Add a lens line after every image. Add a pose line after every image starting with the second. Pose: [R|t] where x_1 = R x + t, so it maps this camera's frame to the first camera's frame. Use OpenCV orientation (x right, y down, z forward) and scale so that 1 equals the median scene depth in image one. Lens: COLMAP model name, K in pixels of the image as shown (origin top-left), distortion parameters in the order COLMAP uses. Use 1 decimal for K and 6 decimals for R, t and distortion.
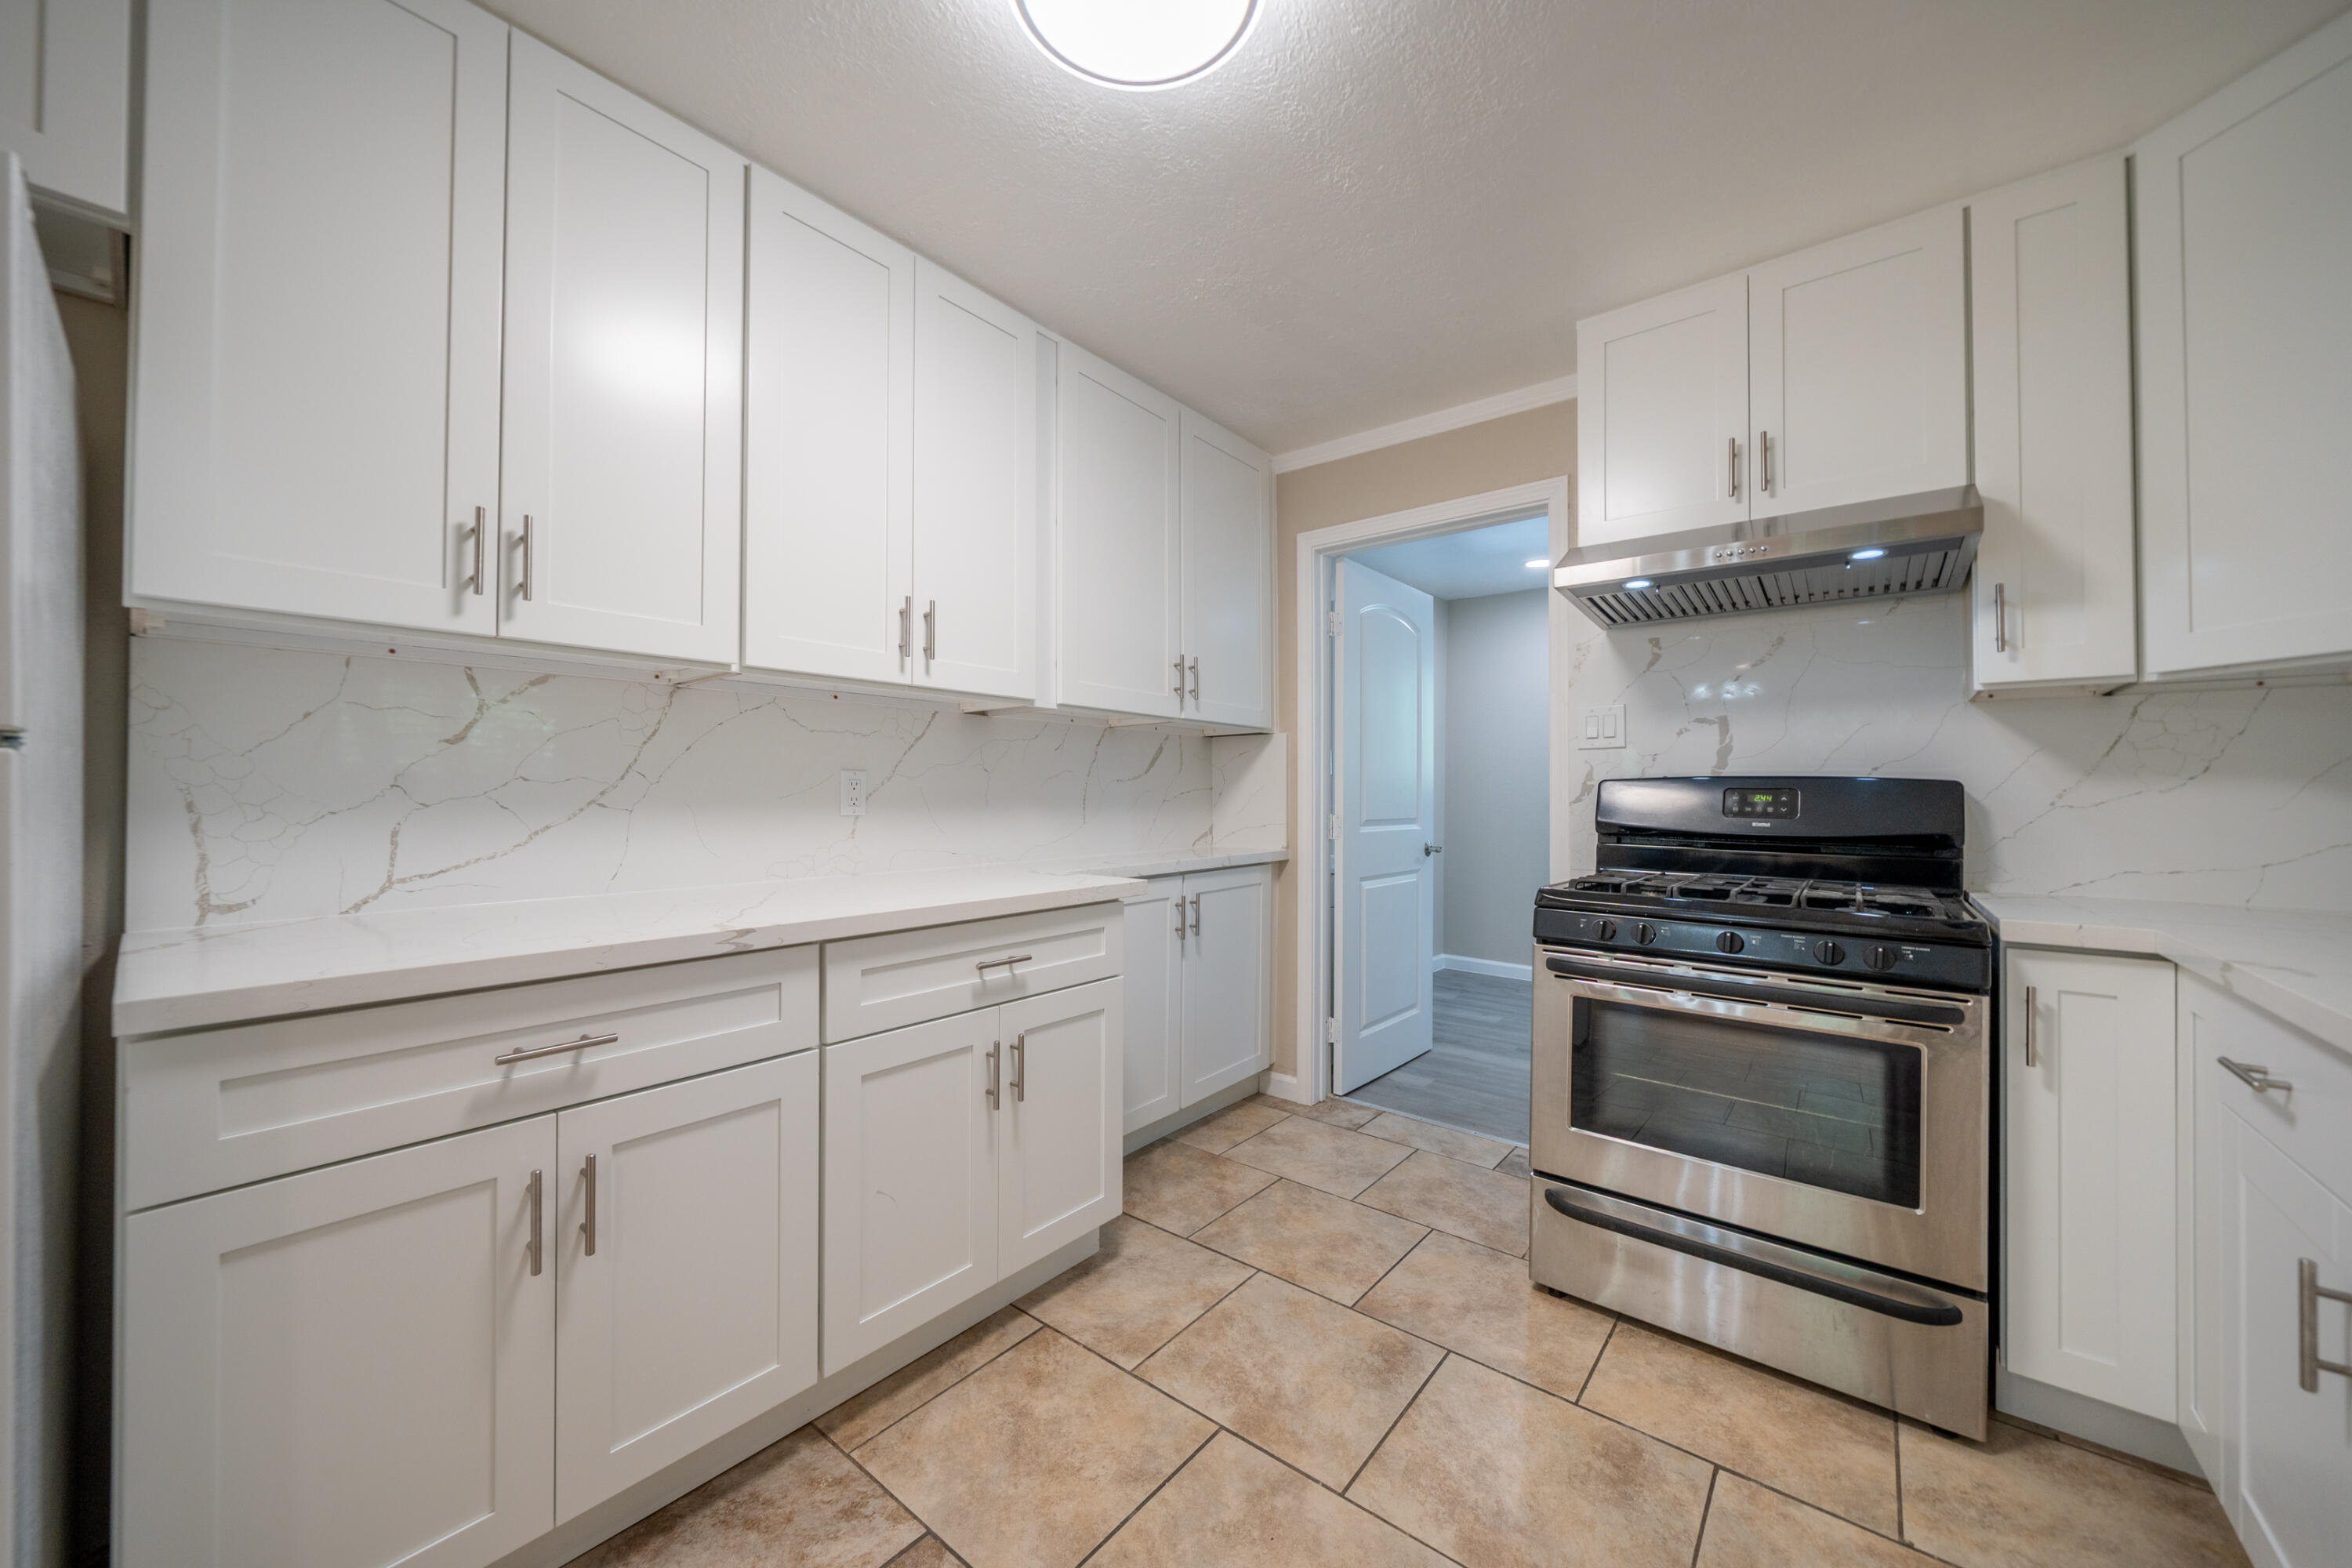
lens RADIAL K [[854.5, 0, 1171.9], [0, 854.5, 786.0], [0, 0, 1]] dist [-0.001972, -0.000264]
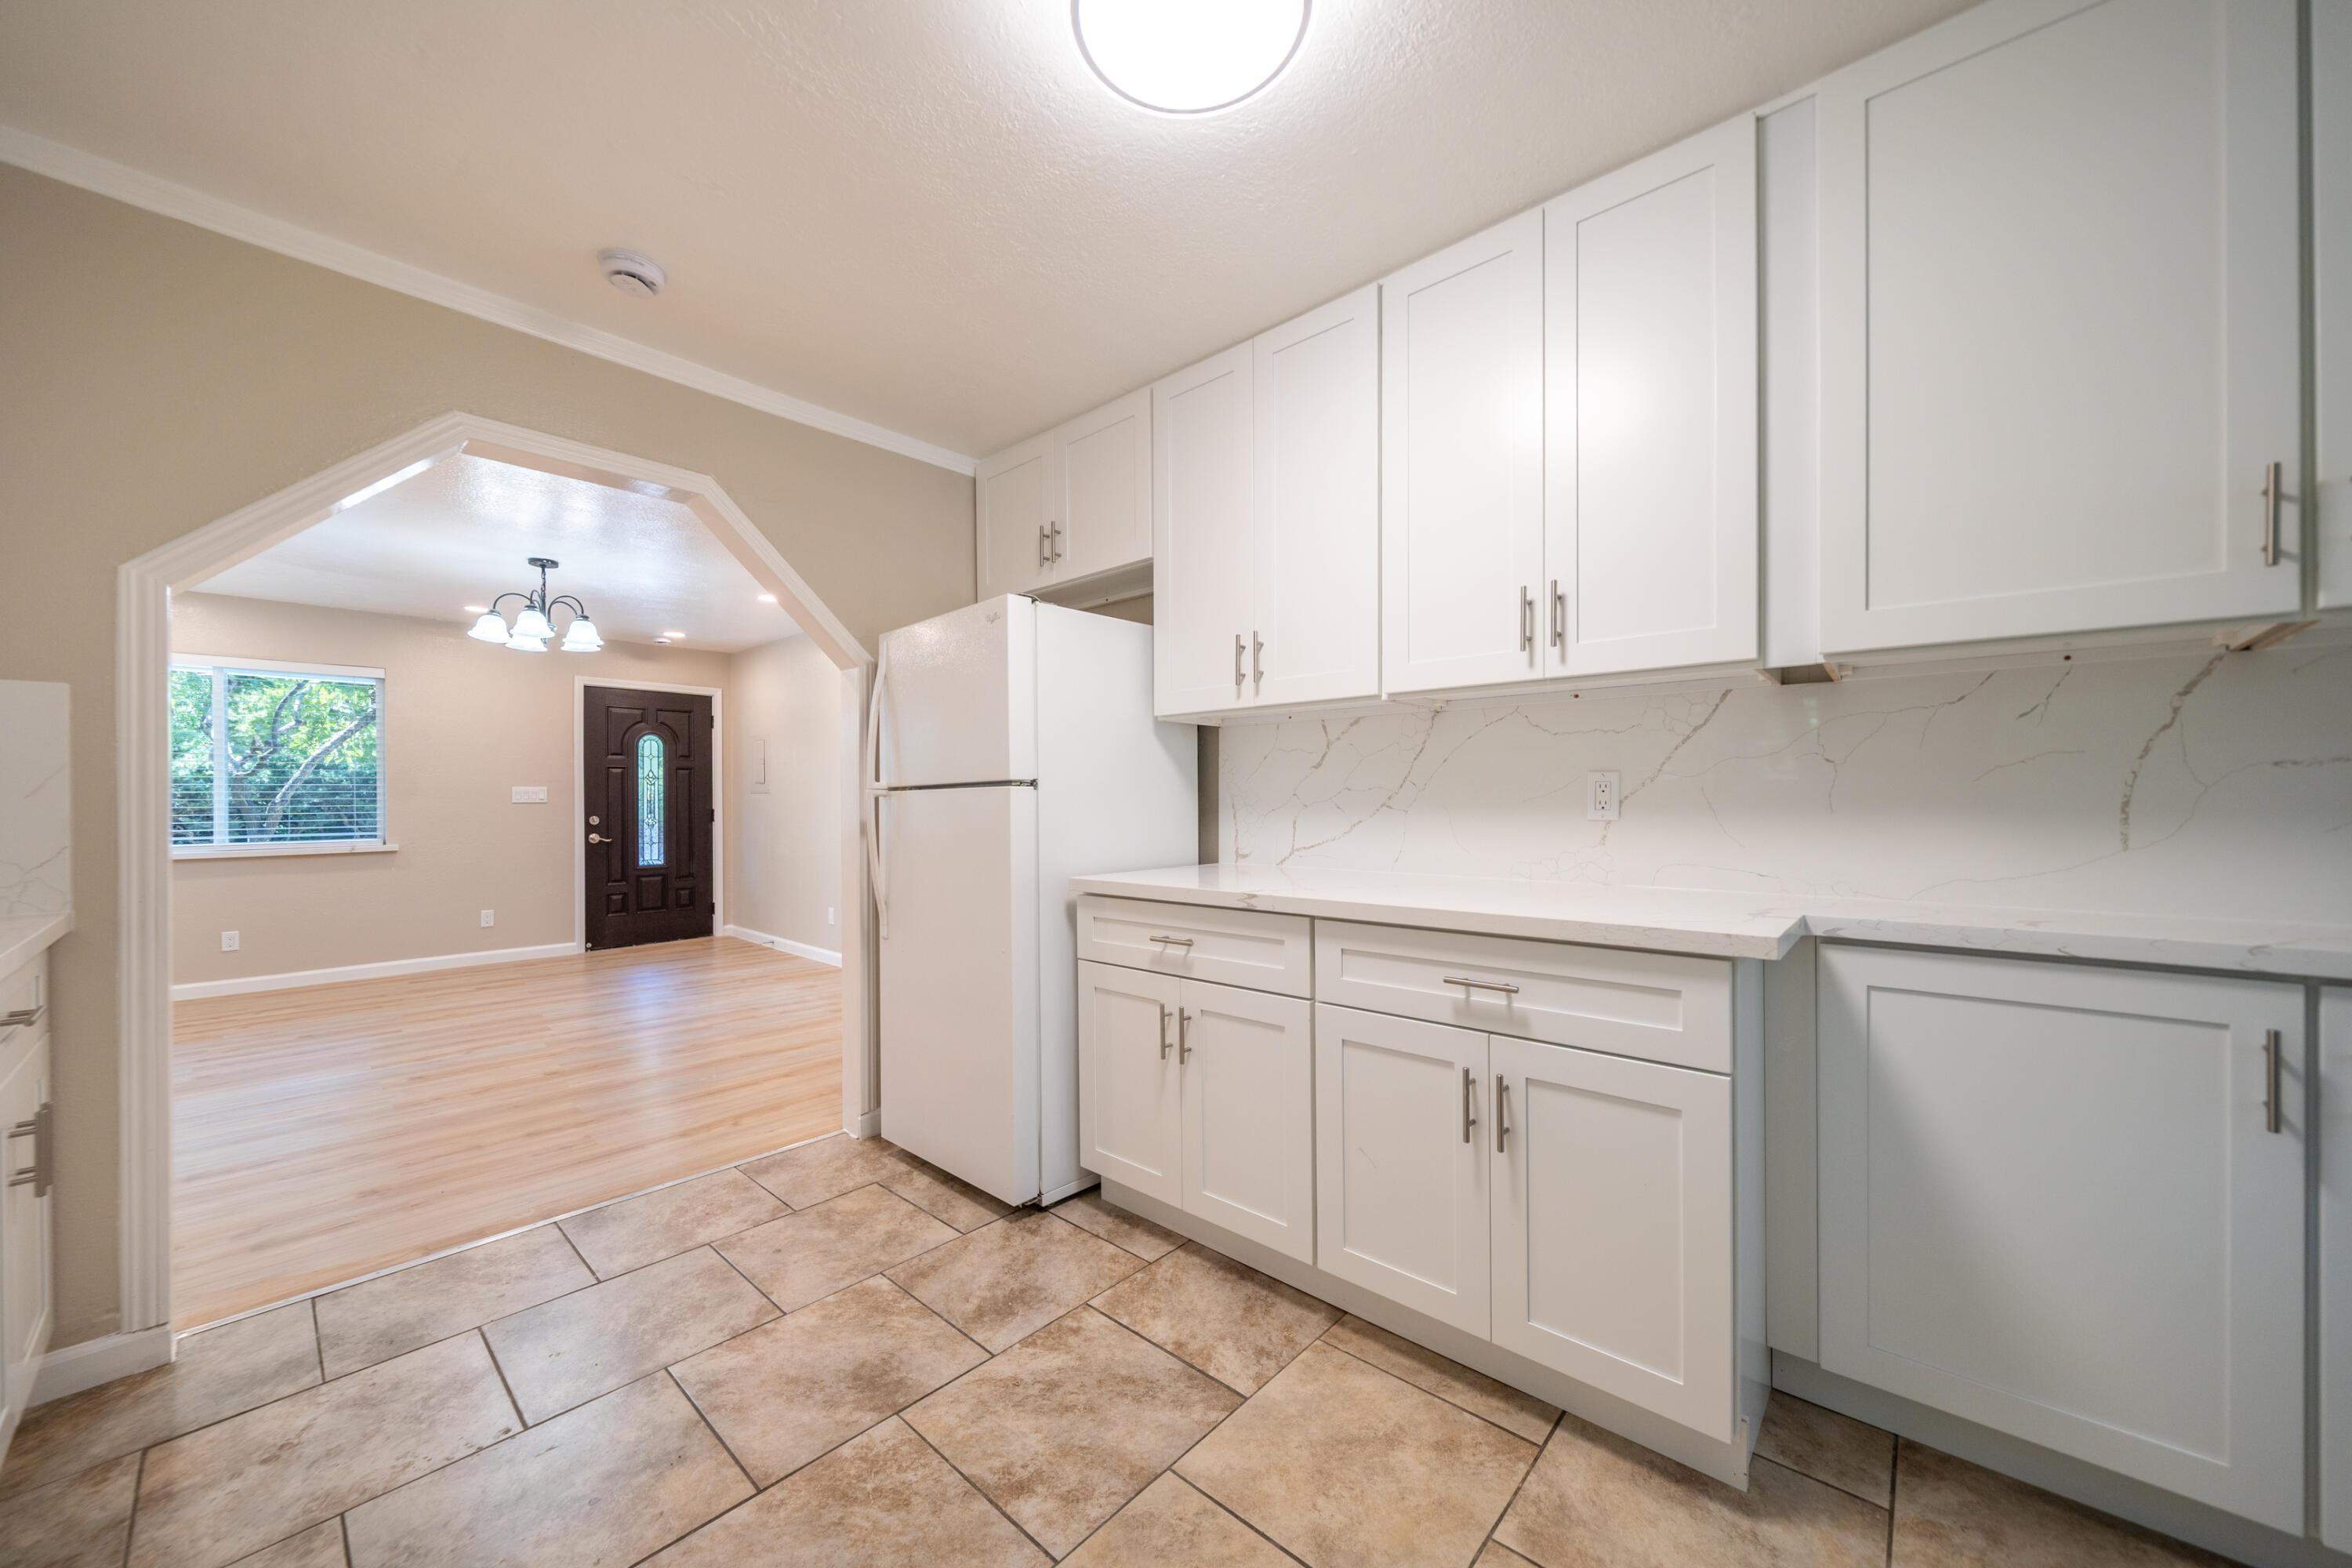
lens RADIAL K [[842.1, 0, 1178.4], [0, 842.1, 801.4], [0, 0, 1]] dist [-0.001717, -0.000093]
pose [[-0.045383, -0.000544, -0.998970, 0.728477], [0.015386, 0.999881, -0.001243, 0.010834], [0.998851, -0.015427, -0.045369, 0.758551]]
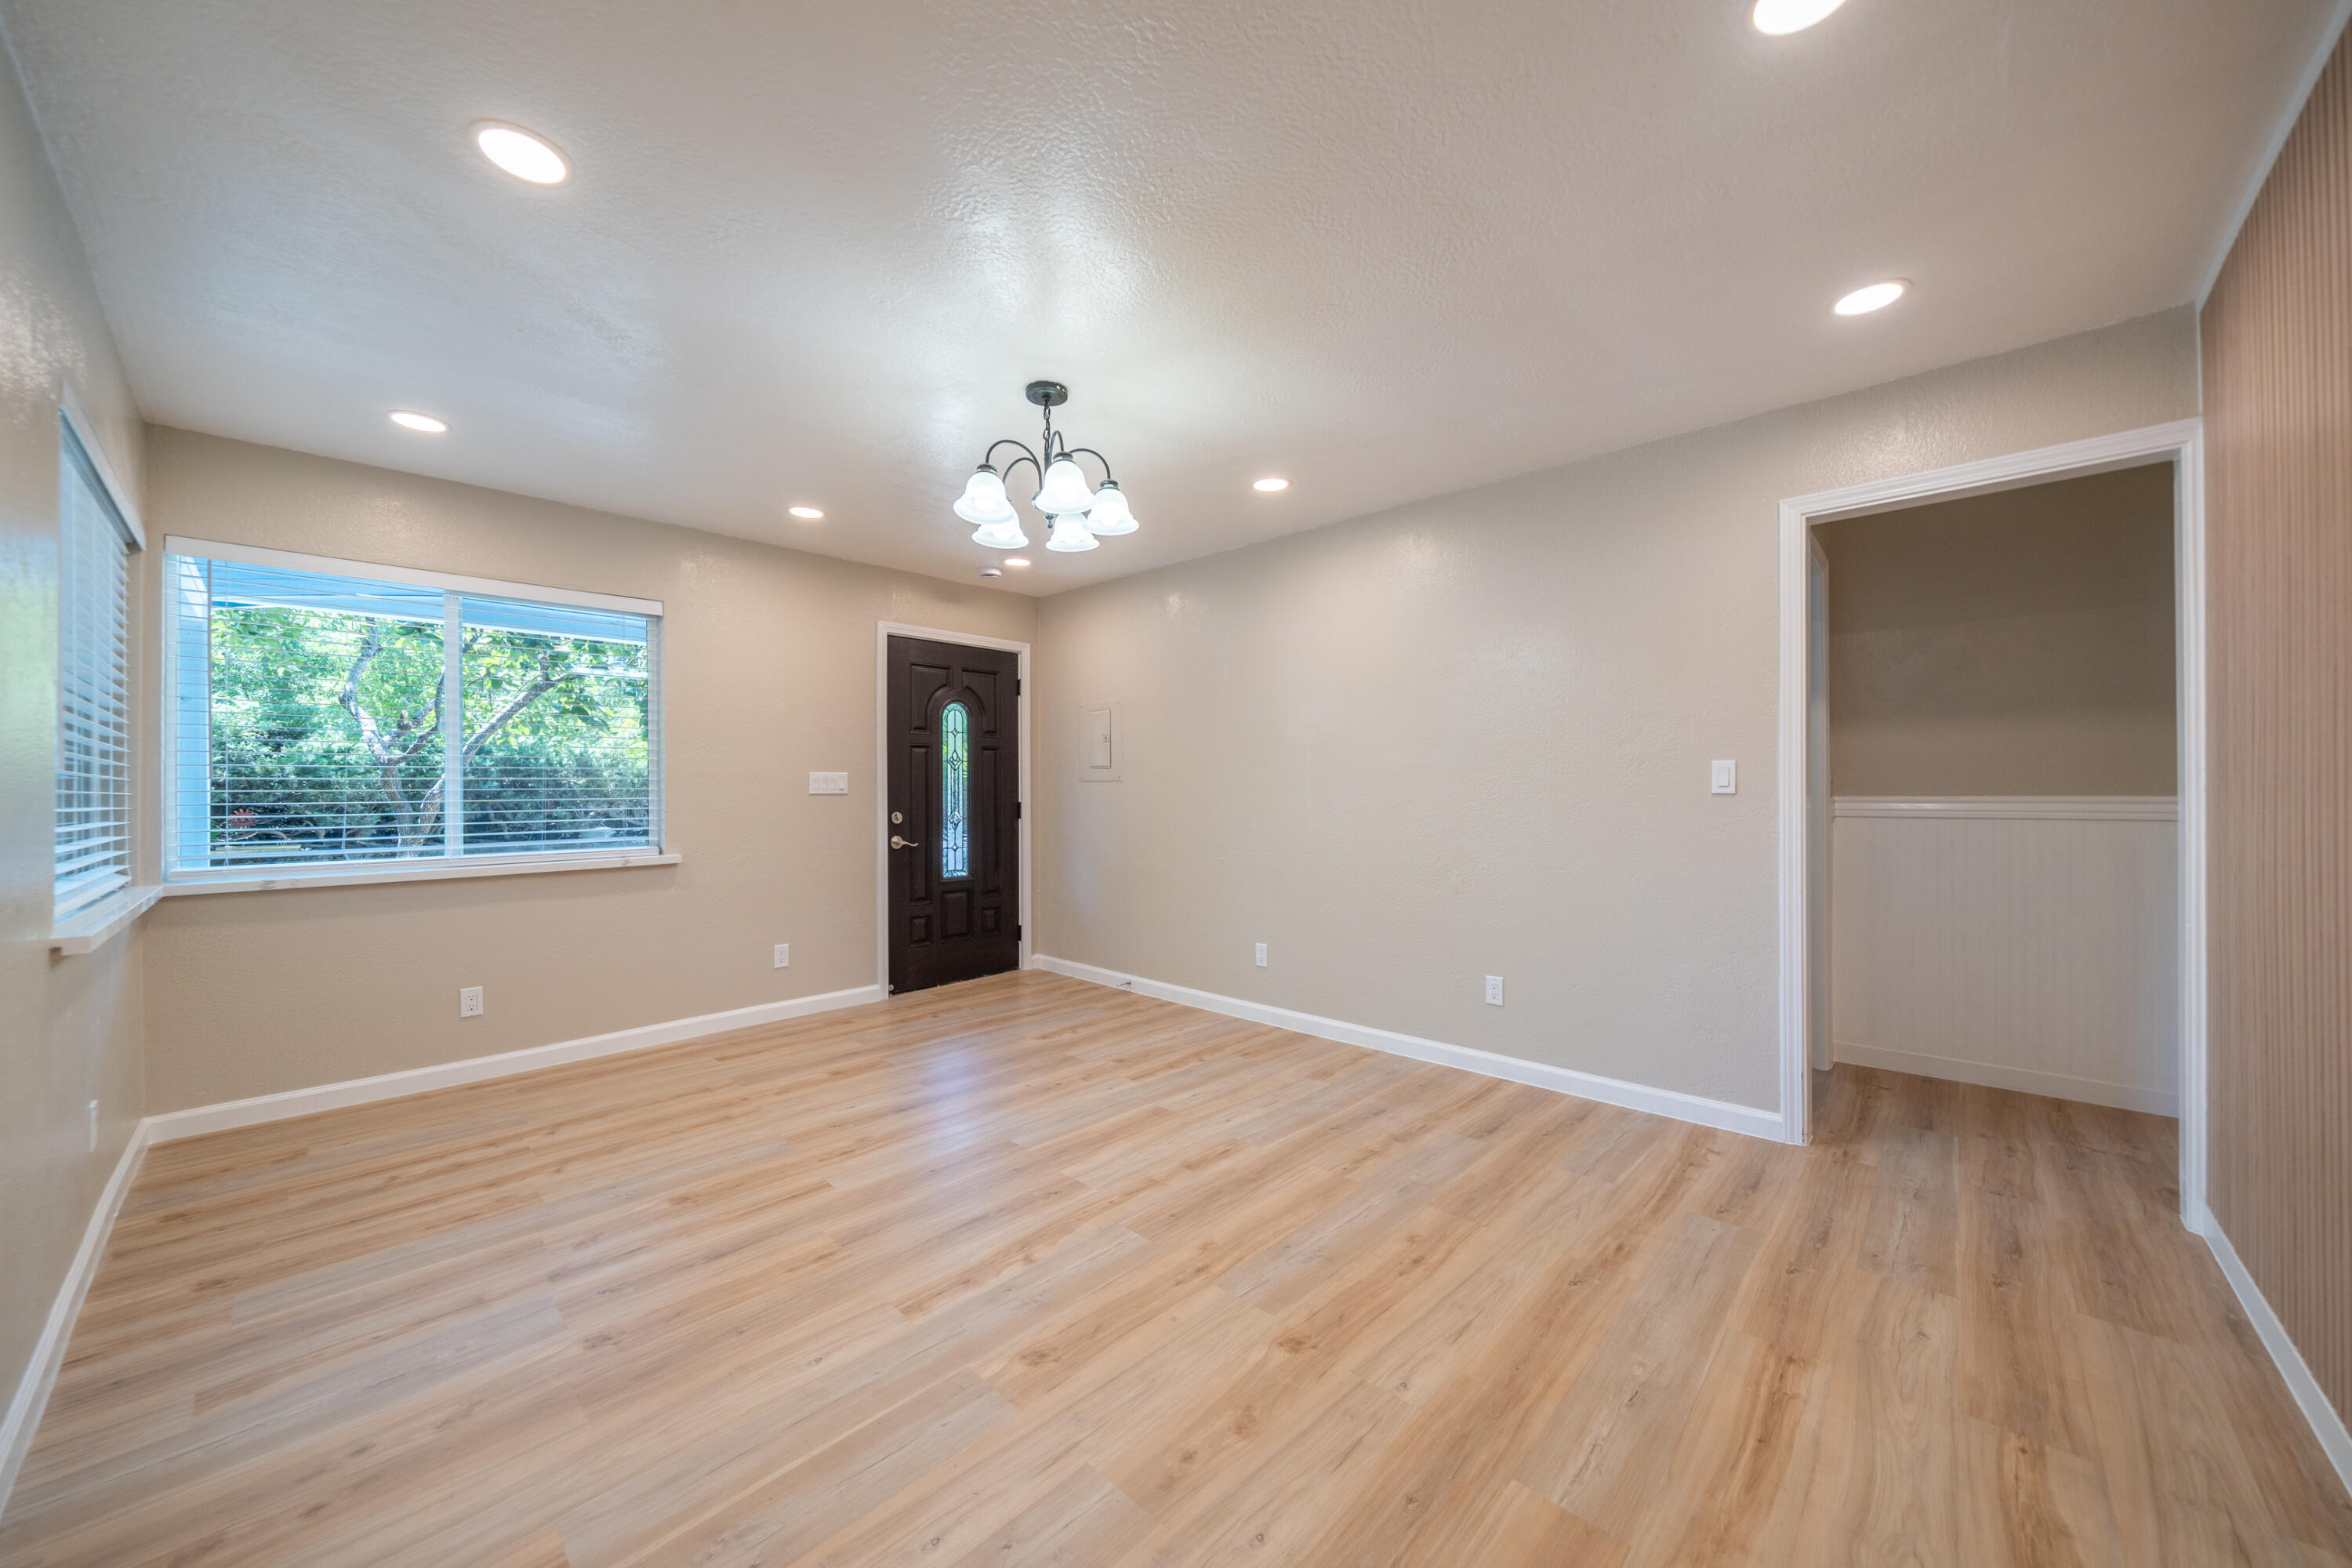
lens RADIAL K [[836.5, 0, 1175.5], [0, 836.5, 793.4], [0, 0, 1]] dist [-0.001747, -0.000005]
pose [[-0.068572, 0.001869, -0.997644, -0.261514], [0.014746, 0.999891, 0.000860, -0.020205], [0.997537, -0.014653, -0.068592, -0.977004]]
